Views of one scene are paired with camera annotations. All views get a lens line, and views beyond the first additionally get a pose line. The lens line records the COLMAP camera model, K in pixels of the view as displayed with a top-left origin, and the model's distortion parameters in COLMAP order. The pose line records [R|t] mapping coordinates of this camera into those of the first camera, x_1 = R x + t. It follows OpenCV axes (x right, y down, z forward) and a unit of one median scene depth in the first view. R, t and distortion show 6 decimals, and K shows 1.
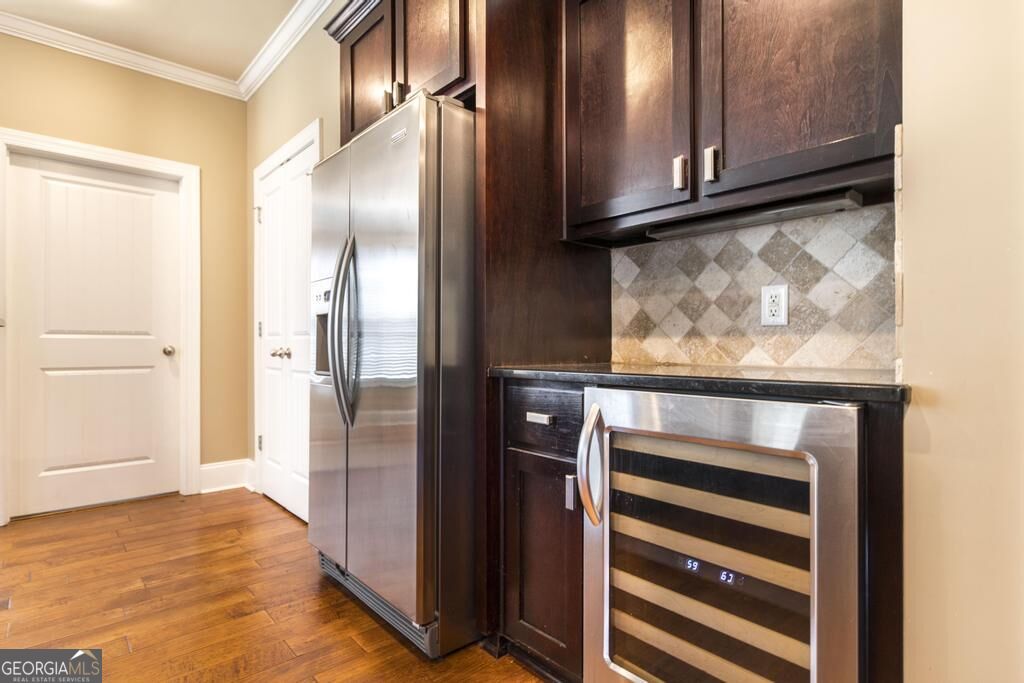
lens RADIAL K [[539.4, 0, 513.8], [0, 539.4, 344.0], [0, 0, 1]] dist [0.000841, -0.000454]
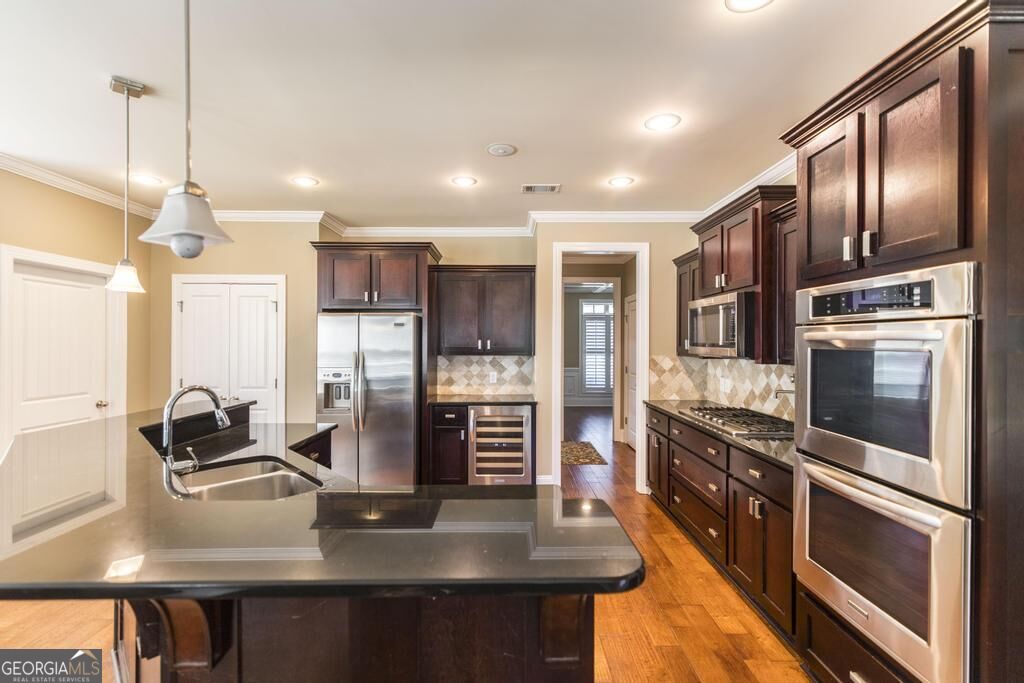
lens RADIAL K [[445.5, 0, 511.3], [0, 445.5, 343.1], [0, 0, 1]] dist [0.001067, 0.000157]
pose [[0.655760, 0.002747, 0.754964, -1.578587], [-0.005761, 0.999982, 0.001365, -0.284973], [-0.754947, -0.005244, 0.655764, -0.982592]]
